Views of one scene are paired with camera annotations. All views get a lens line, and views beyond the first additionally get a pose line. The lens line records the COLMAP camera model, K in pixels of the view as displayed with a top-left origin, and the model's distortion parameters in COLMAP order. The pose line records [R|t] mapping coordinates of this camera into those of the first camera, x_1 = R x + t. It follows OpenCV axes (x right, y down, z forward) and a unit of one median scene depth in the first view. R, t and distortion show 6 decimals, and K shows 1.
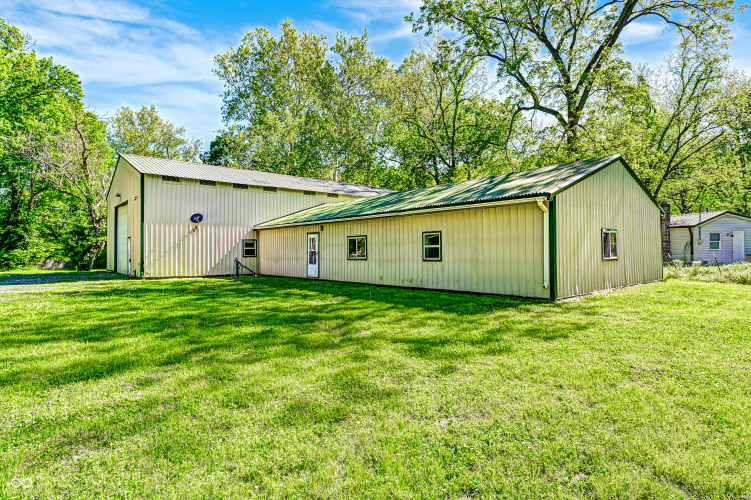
lens RADIAL K [[405.3, 0, 375.5], [0, 405.3, 250.0], [0, 0, 1]] dist [-0.004581, -0.000154]
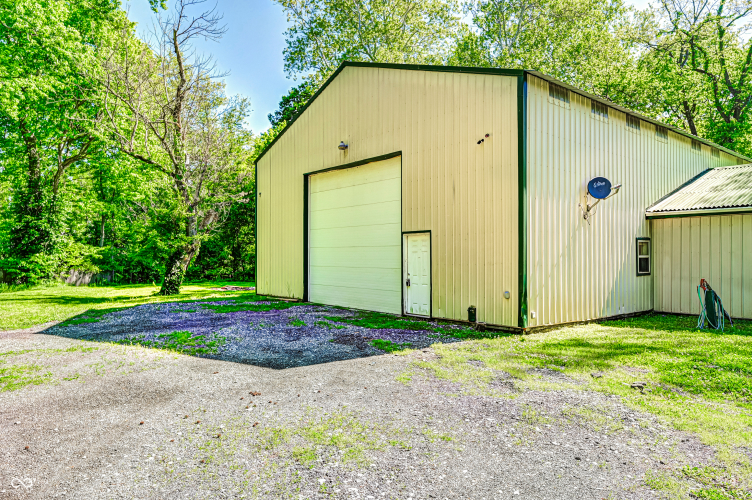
lens RADIAL K [[513.9, 0, 375.6], [0, 513.9, 258.8], [0, 0, 1]] dist [0.004269, -0.000943]
pose [[0.998965, 0.006395, -0.045031, -0.554722], [-0.006125, 0.999962, 0.006131, -0.003343], [0.045068, -0.005848, 0.998967, 0.377203]]
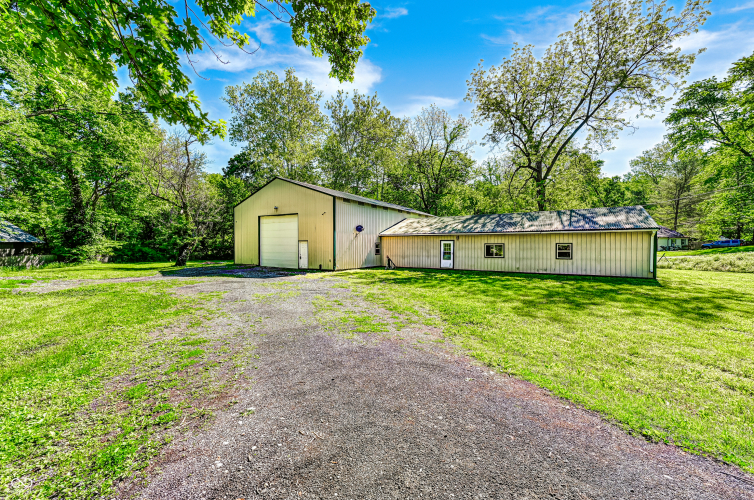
lens RADIAL K [[300.7, 0, 387.4], [0, 300.7, 250.3], [0, 0, 1]] dist [0.001069, 0.000098]
pose [[0.958000, 0.005066, 0.286723, -0.554312], [-0.009810, 0.999838, 0.015111, -0.014843], [-0.286600, -0.017289, 0.957894, -0.048581]]
